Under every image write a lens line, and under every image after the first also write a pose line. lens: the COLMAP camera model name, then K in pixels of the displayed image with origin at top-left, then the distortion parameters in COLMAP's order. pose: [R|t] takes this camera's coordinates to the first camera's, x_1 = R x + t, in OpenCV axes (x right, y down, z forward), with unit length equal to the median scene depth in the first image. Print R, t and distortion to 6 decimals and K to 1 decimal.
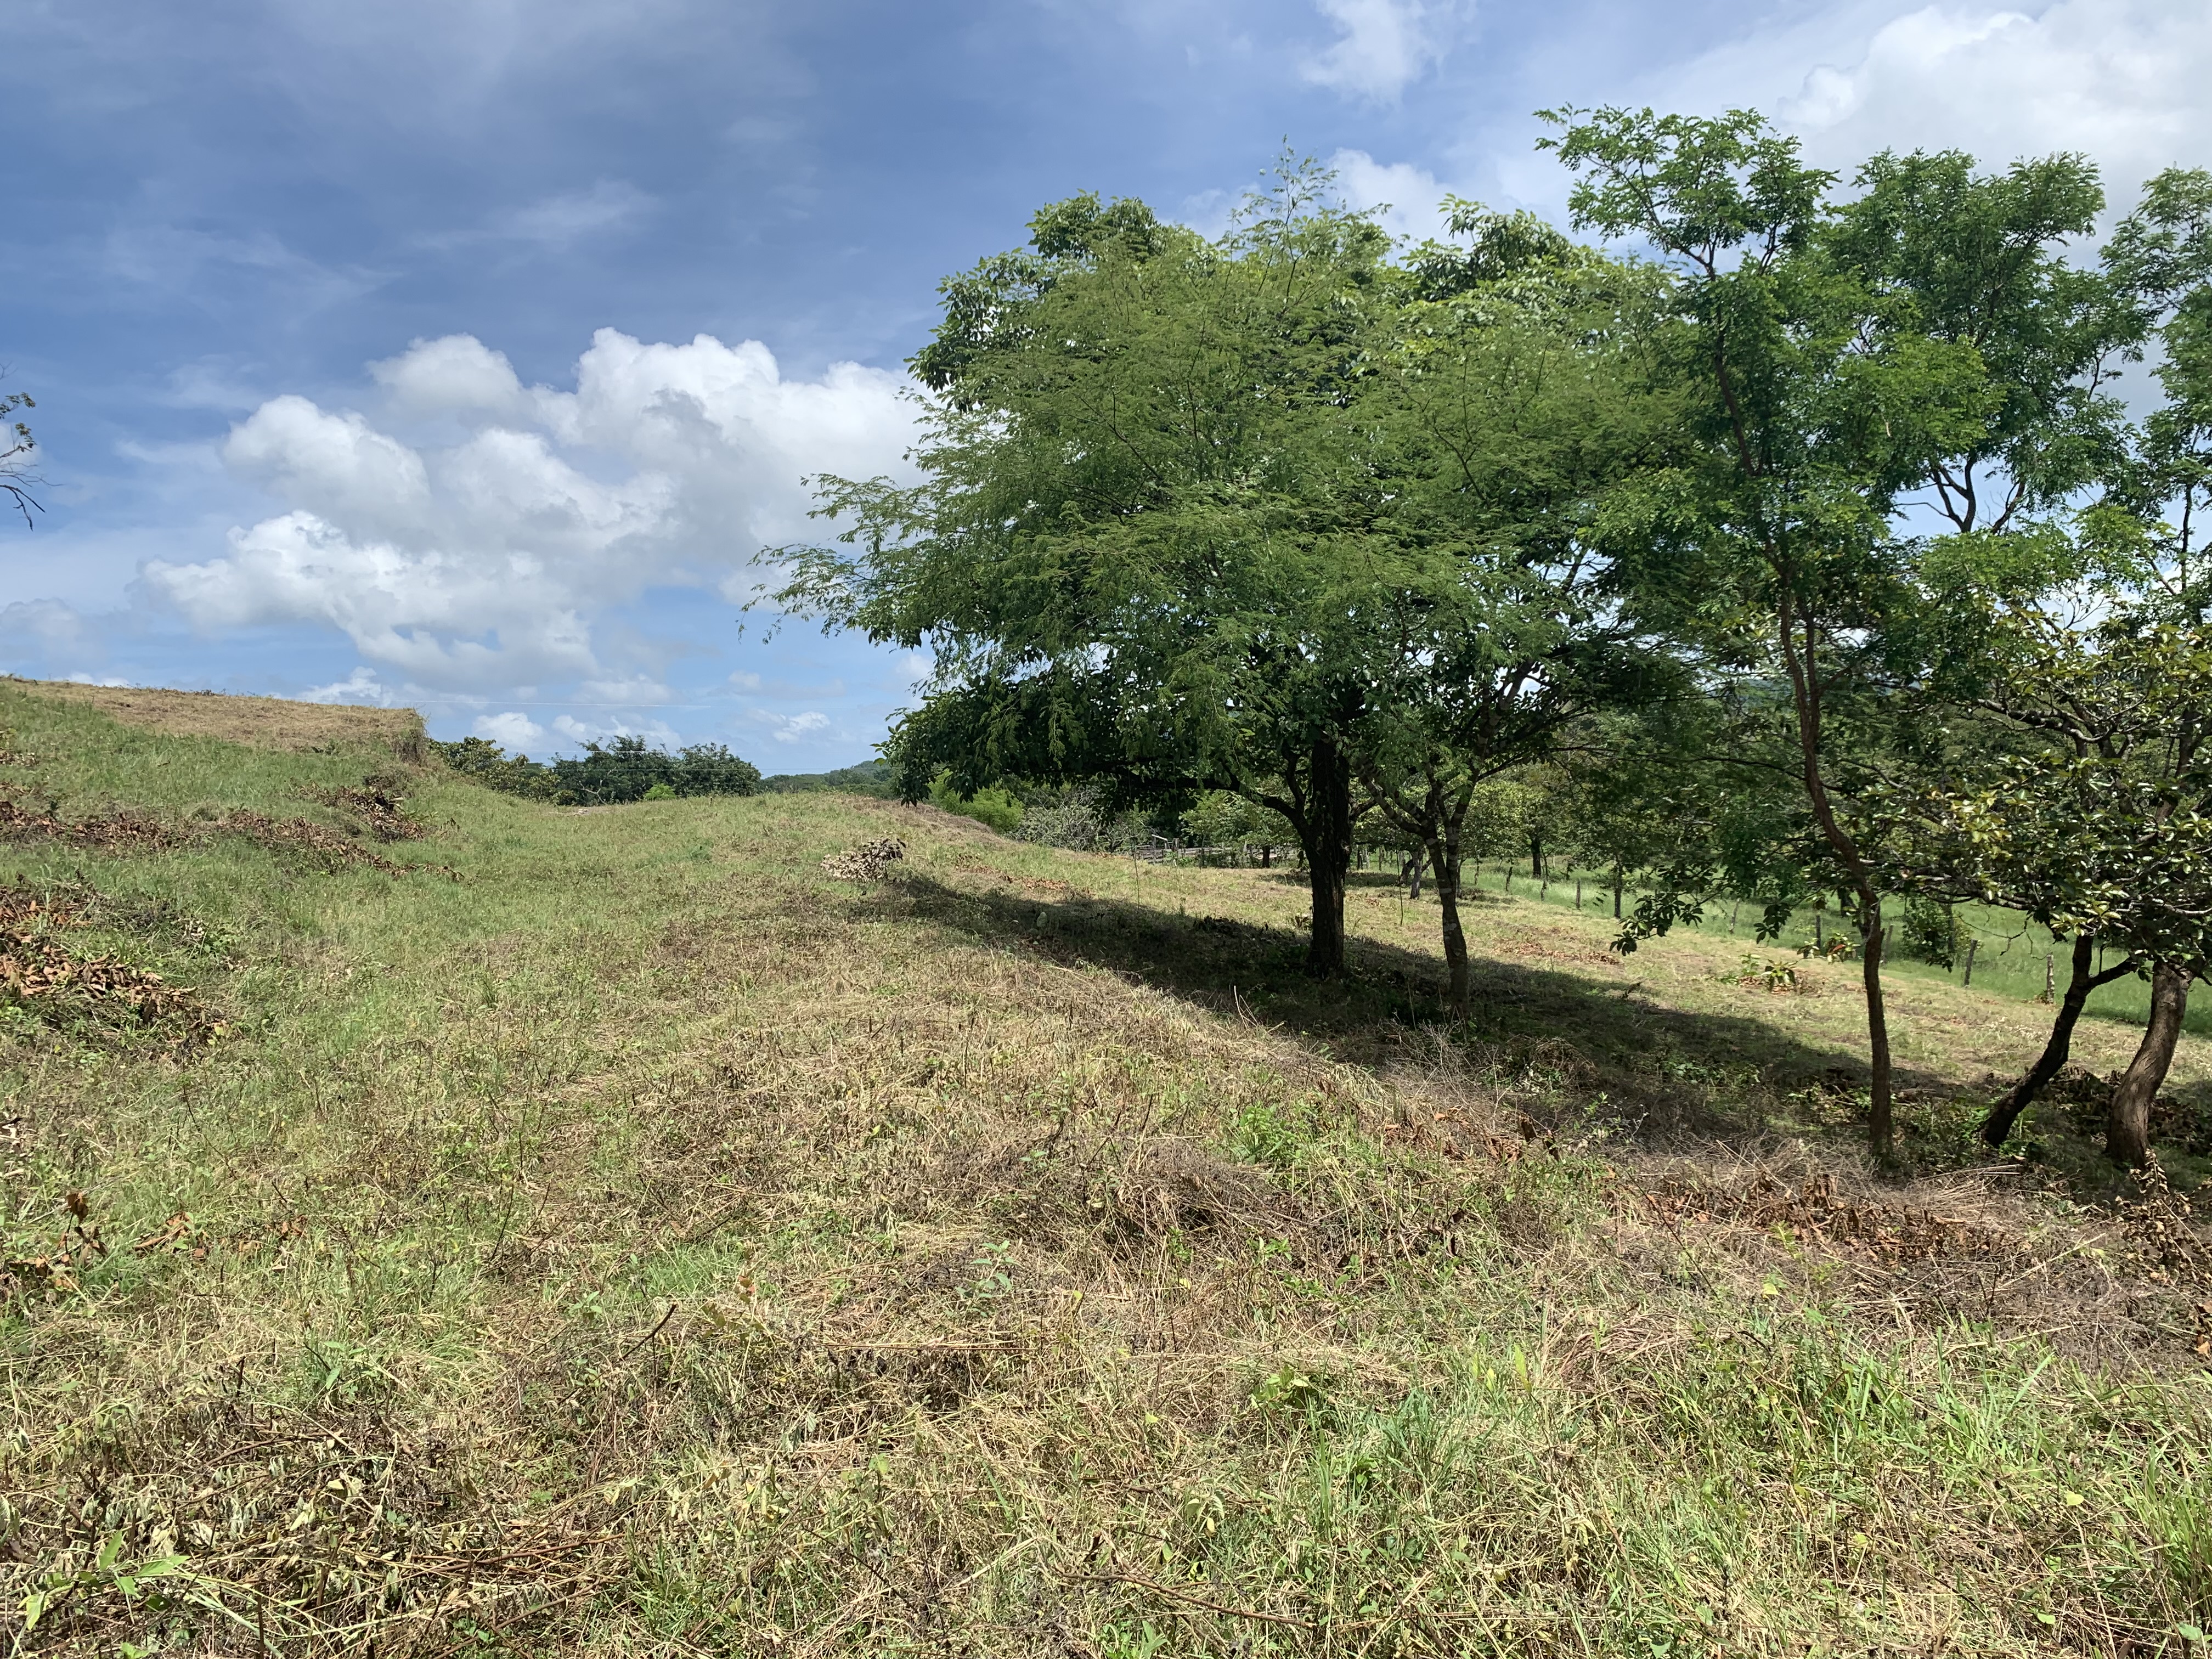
lens RADIAL K [[1682.0, 0, 1114.8], [0, 1682.0, 824.4], [0, 0, 1]] dist [0.036111, -0.038467]
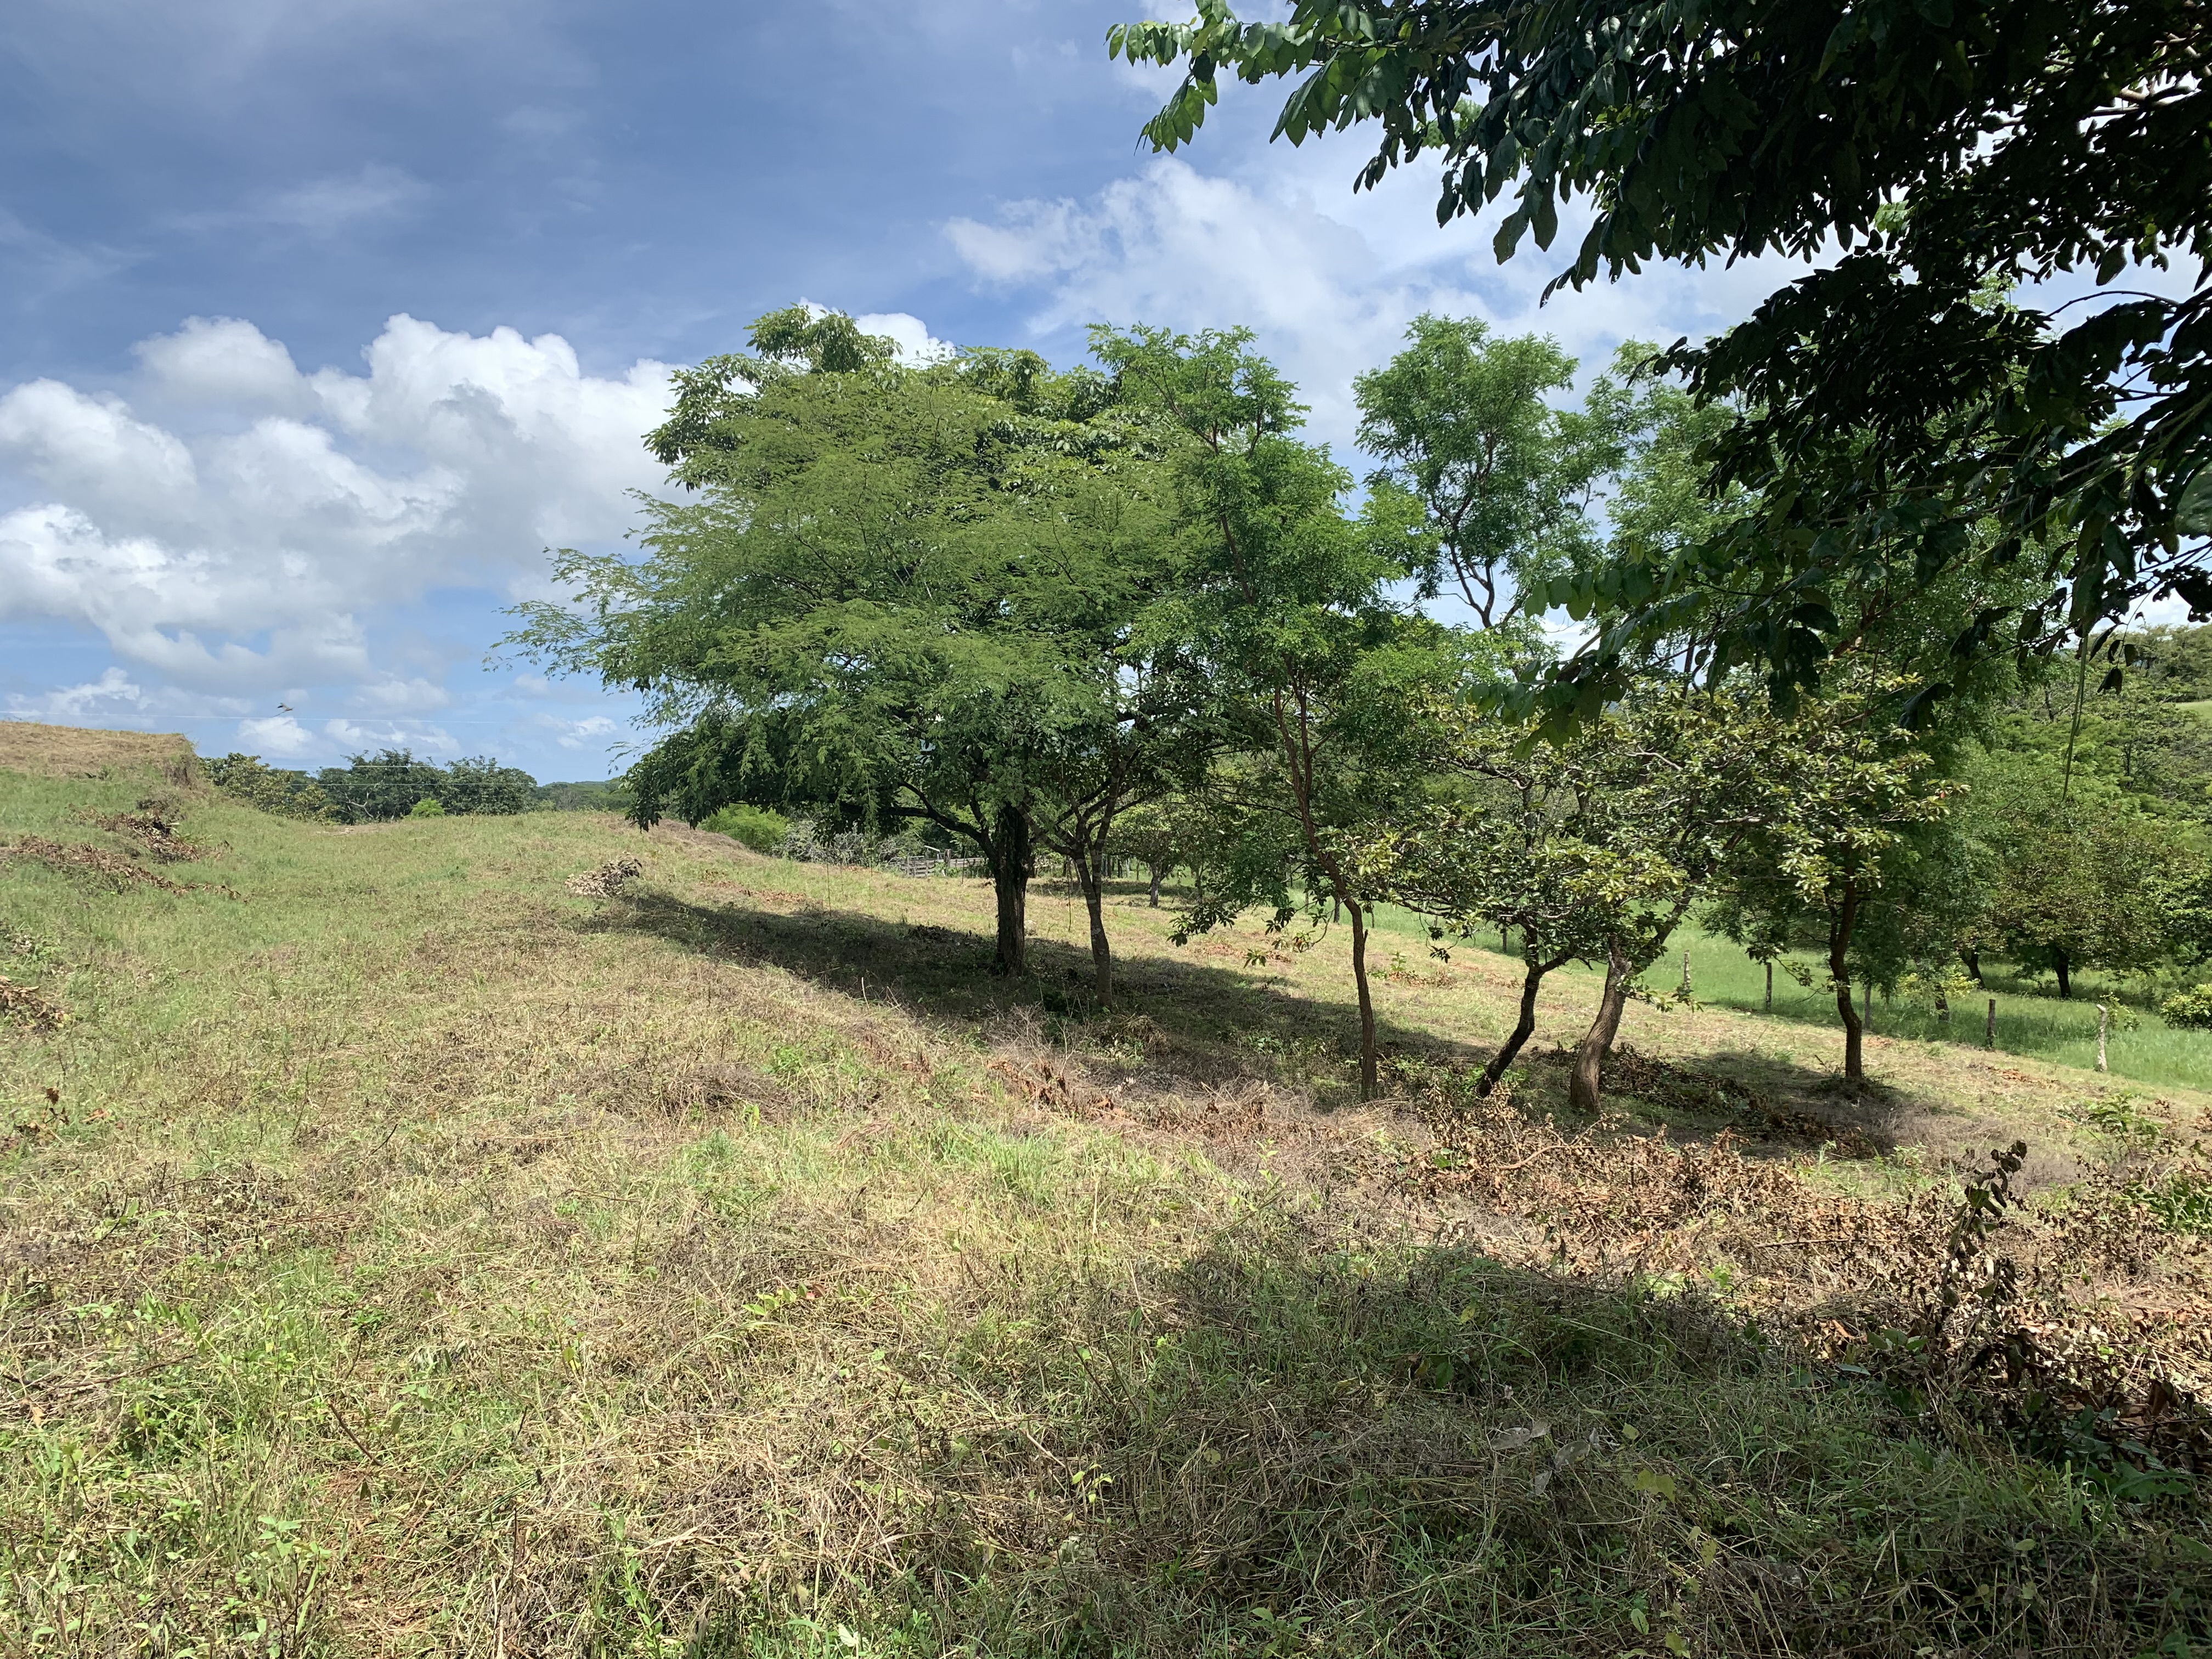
lens RADIAL K [[1682.0, 0, 1082.1], [0, 1682.0, 812.8], [0, 0, 1]] dist [0.036111, -0.038467]
pose [[0.995210, 0.002576, 0.097729, 0.061683], [-0.001507, 0.999938, -0.011015, -0.010020], [-0.097751, 0.010815, 0.995152, -0.165398]]
